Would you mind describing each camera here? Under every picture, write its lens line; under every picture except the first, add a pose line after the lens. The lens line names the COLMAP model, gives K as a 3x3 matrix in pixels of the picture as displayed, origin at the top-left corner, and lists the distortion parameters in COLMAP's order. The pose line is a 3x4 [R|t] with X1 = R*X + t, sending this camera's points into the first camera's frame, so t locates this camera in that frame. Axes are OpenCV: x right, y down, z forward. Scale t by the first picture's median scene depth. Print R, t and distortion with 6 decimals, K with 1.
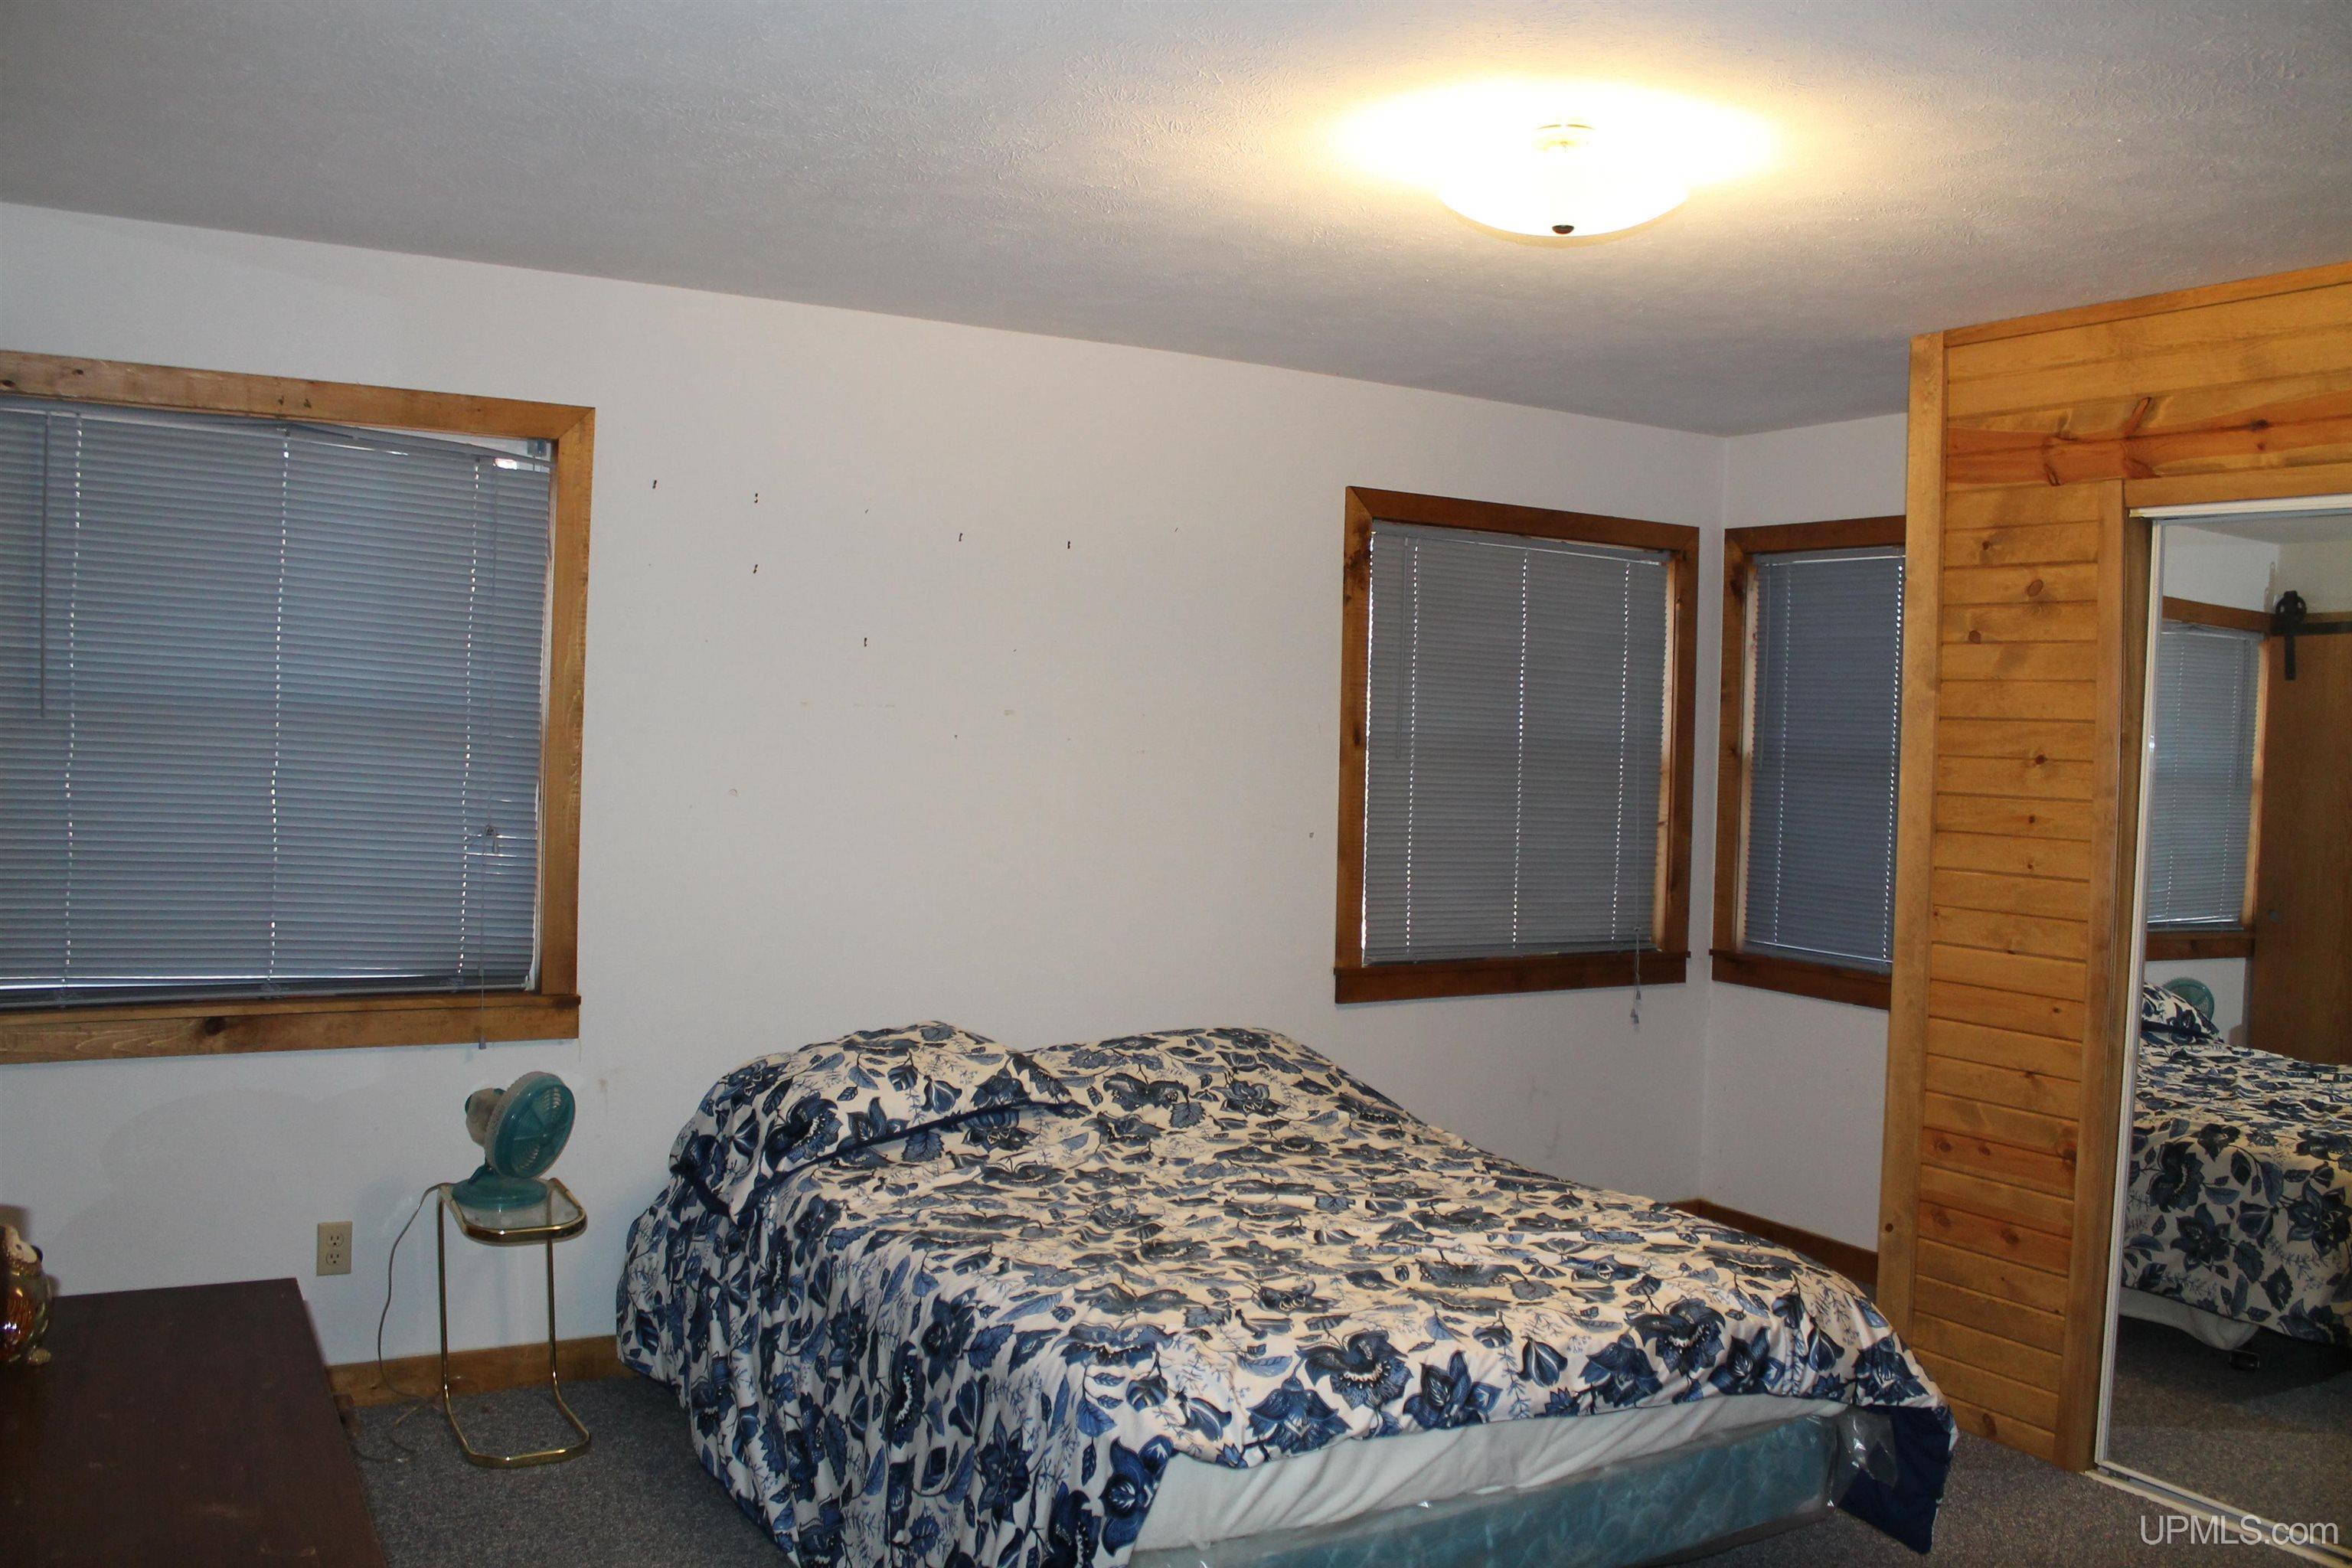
lens RADIAL K [[1983.7, 0, 1176.0], [0, 1983.7, 784.0], [0, 0, 1]] dist [-0.165993, 0.159442]
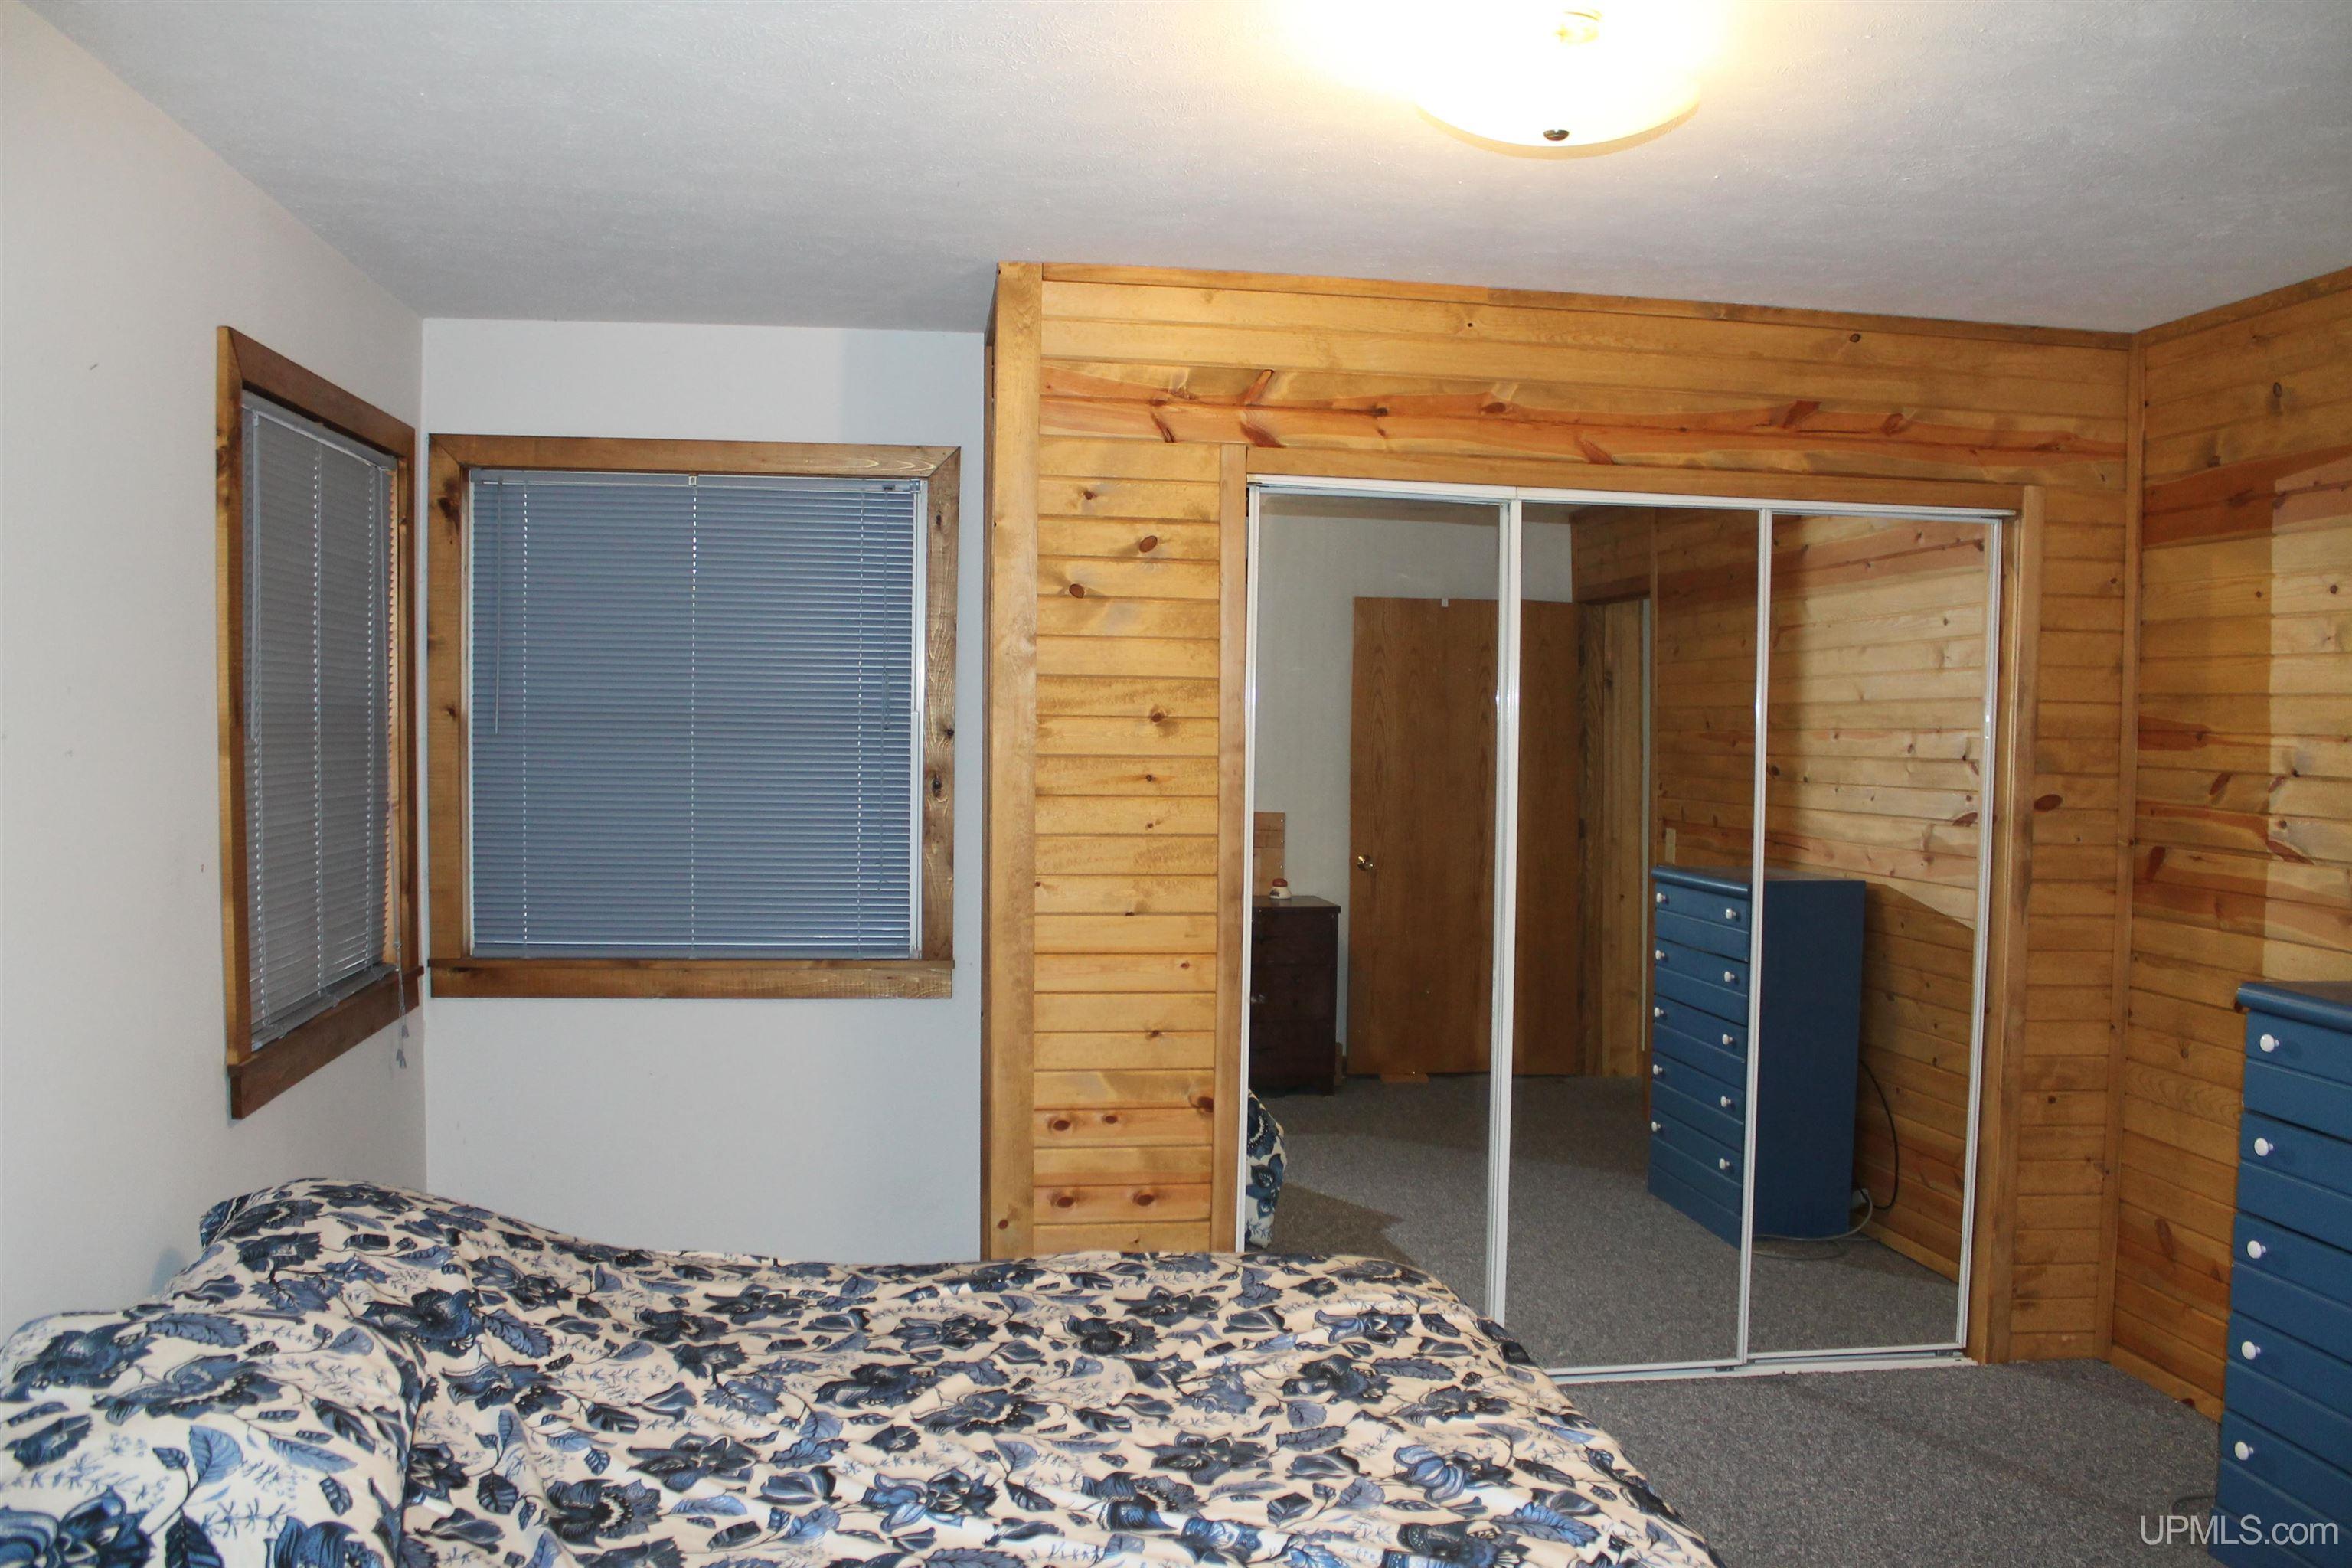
lens RADIAL K [[1983.7, 0, 1176.0], [0, 1983.7, 784.0], [0, 0, 1]] dist [-0.165993, 0.159442]
pose [[0.375715, -0.064121, 0.924514, -0.492876], [0.024624, 0.997942, 0.059207, -0.038715], [-0.926408, 0.000520, 0.376520, 0.605347]]
